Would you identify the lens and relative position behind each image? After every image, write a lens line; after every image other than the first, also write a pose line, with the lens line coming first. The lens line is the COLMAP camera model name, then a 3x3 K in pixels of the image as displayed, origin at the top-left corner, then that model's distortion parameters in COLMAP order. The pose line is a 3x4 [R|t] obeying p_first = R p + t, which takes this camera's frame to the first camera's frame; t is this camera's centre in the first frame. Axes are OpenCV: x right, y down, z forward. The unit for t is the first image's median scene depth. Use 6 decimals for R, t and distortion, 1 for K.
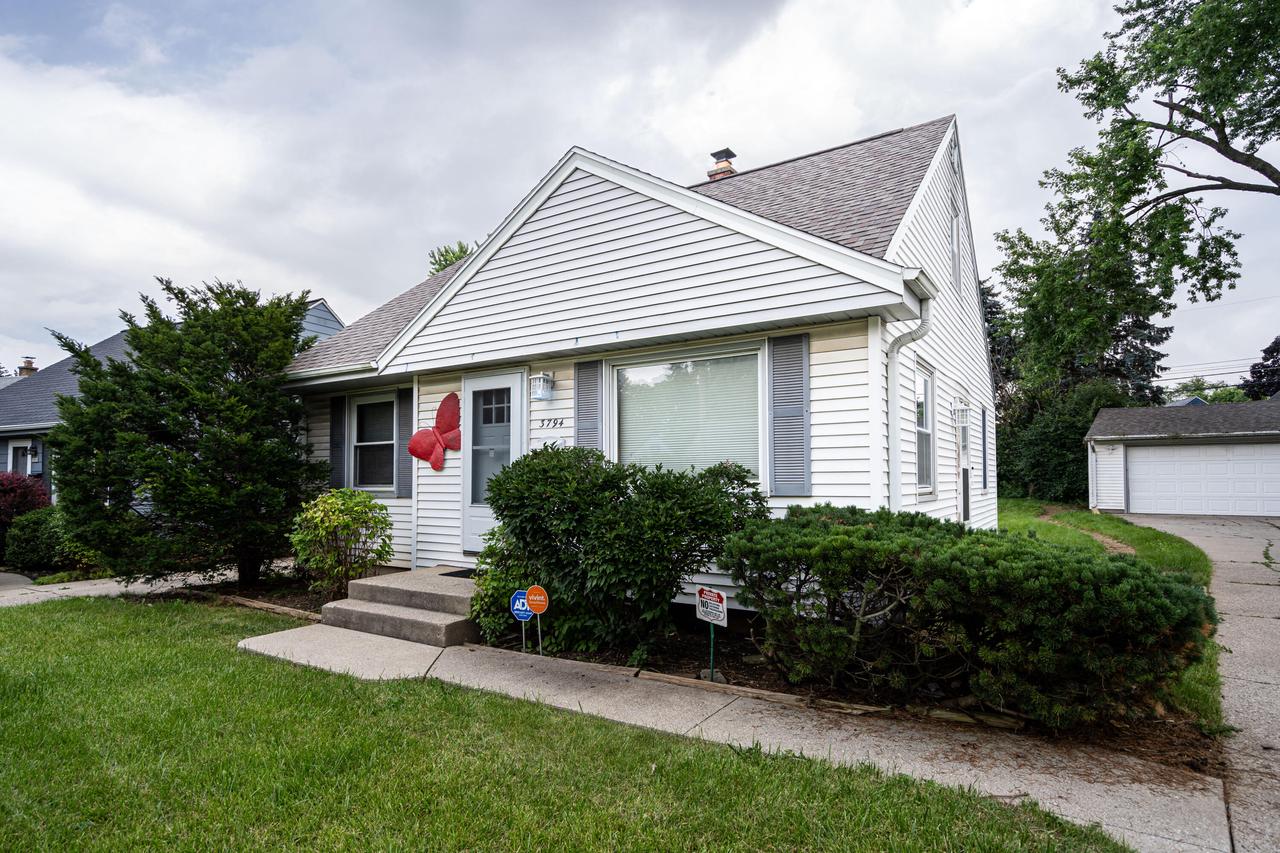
lens RADIAL K [[663.7, 0, 646.0], [0, 663.7, 443.4], [0, 0, 1]] dist [0.025714, 0.000616]
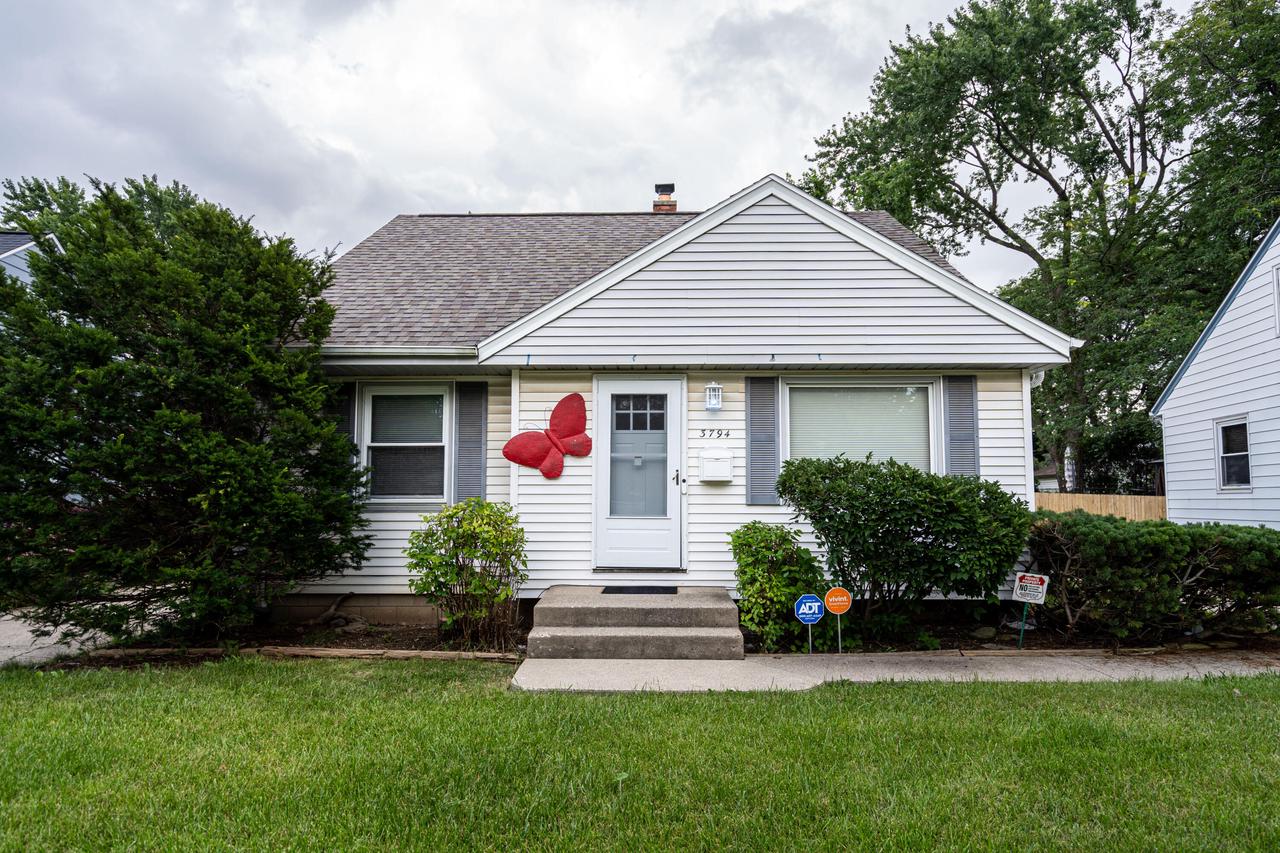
lens RADIAL K [[672.4, 0, 653.4], [0, 672.4, 429.8], [0, 0, 1]] dist [0.000467, 0.000233]
pose [[0.848714, 0.059911, 0.525448, -0.714516], [-0.032158, 0.997570, -0.061800, 0.028292], [-0.527874, 0.035553, 0.848578, 0.172768]]
